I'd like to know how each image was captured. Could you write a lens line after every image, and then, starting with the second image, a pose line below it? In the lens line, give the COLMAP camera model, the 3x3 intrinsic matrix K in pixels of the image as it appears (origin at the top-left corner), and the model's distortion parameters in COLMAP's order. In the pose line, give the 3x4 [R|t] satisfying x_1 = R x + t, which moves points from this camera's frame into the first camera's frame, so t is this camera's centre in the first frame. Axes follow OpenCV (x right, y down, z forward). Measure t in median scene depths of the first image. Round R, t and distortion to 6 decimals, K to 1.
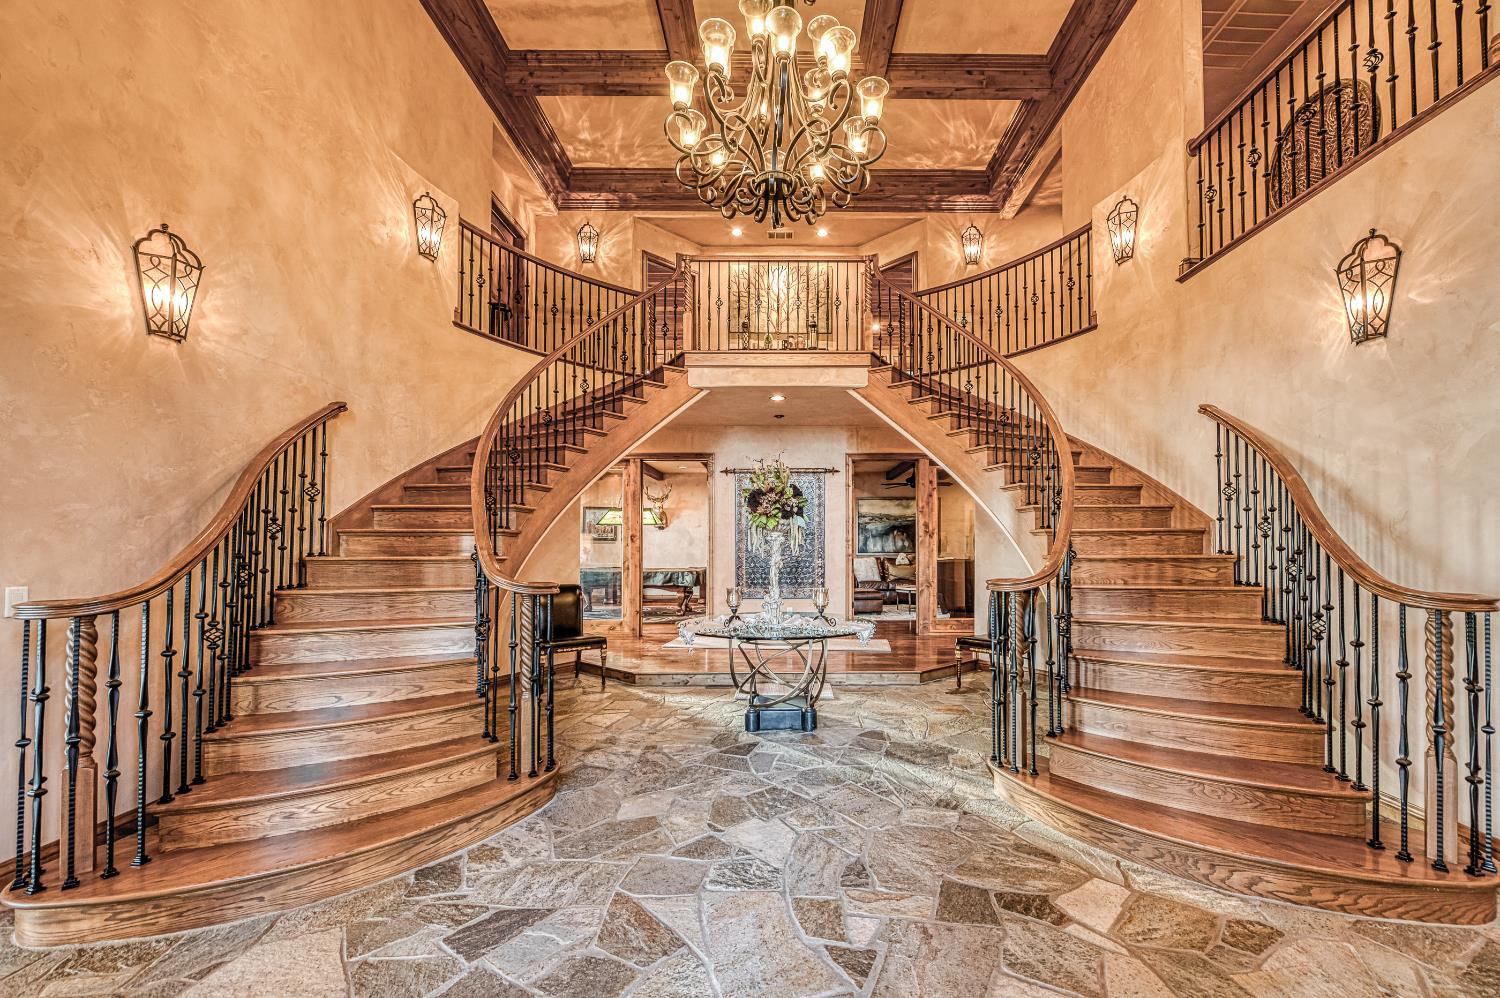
lens RADIAL K [[615.9, 0, 809.7], [0, 615.9, 538.2], [0, 0, 1]] dist [-0.008167, -0.003153]
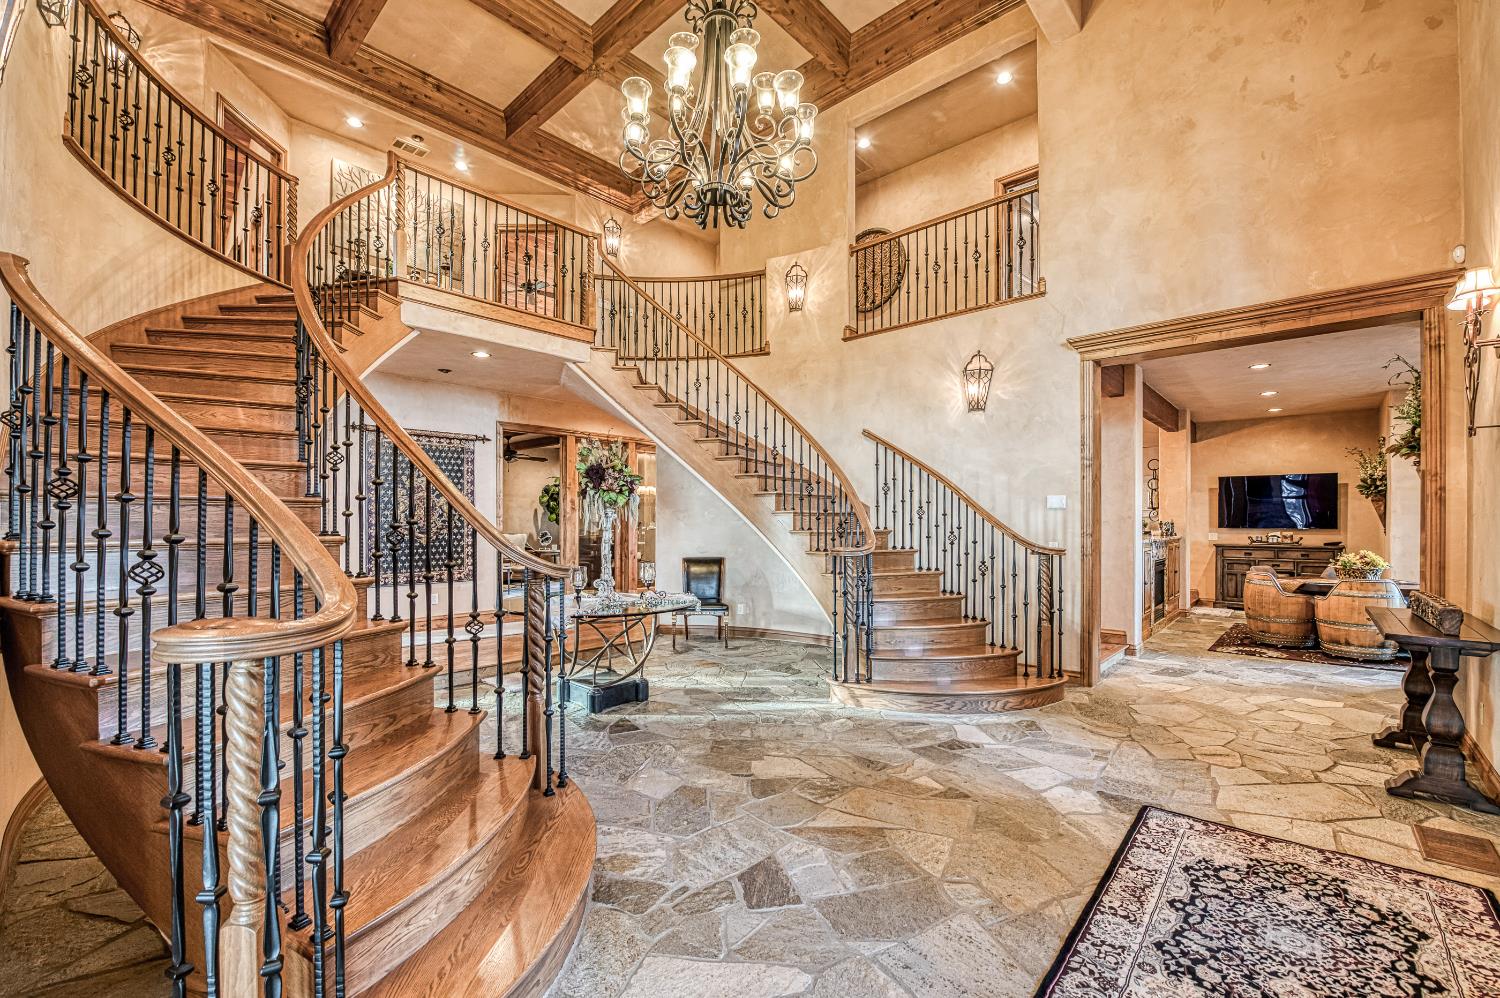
lens RADIAL K [[615.9, 0, 779.0], [0, 615.9, 522.4], [0, 0, 1]] dist [-0.008167, -0.003153]
pose [[0.681286, 0.003641, 0.732009, -0.613095], [-0.013188, 0.999886, 0.007301, 0.001214], [-0.731899, -0.014628, 0.681256, 0.127490]]
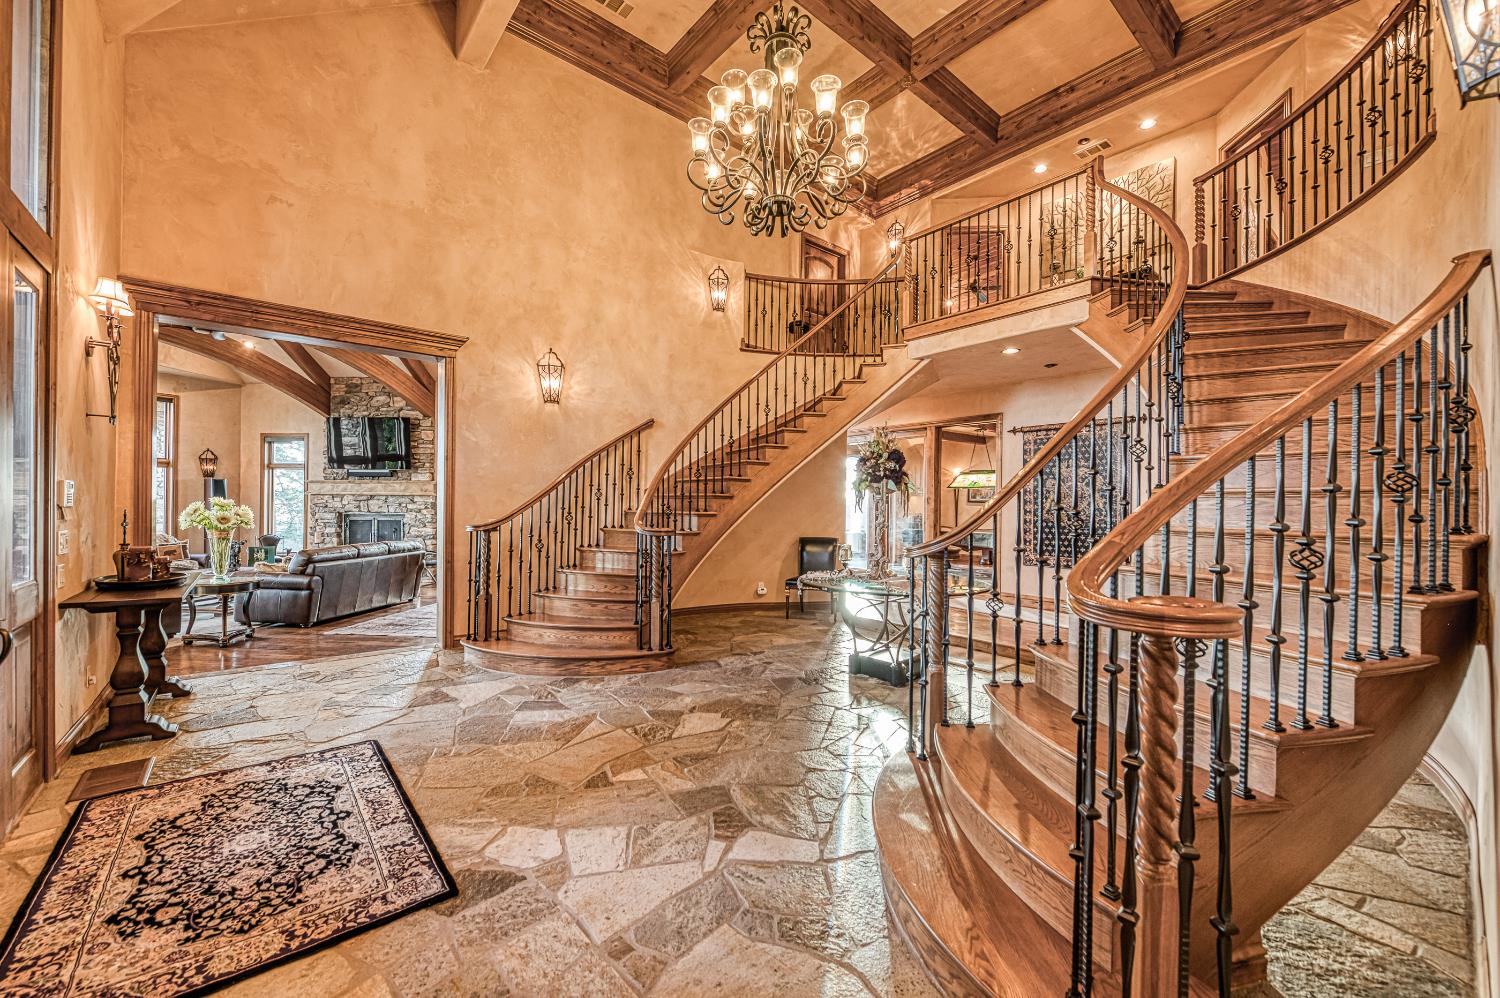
lens RADIAL K [[605.4, 0, 741.3], [0, 605.4, 507.7], [0, 0, 1]] dist [-0.001664, 0.000531]
pose [[0.599461, 0.011693, -0.800318, 0.660143], [-0.003070, 0.999920, 0.012310, 0.001101], [0.800398, -0.004923, 0.599449, 0.181337]]
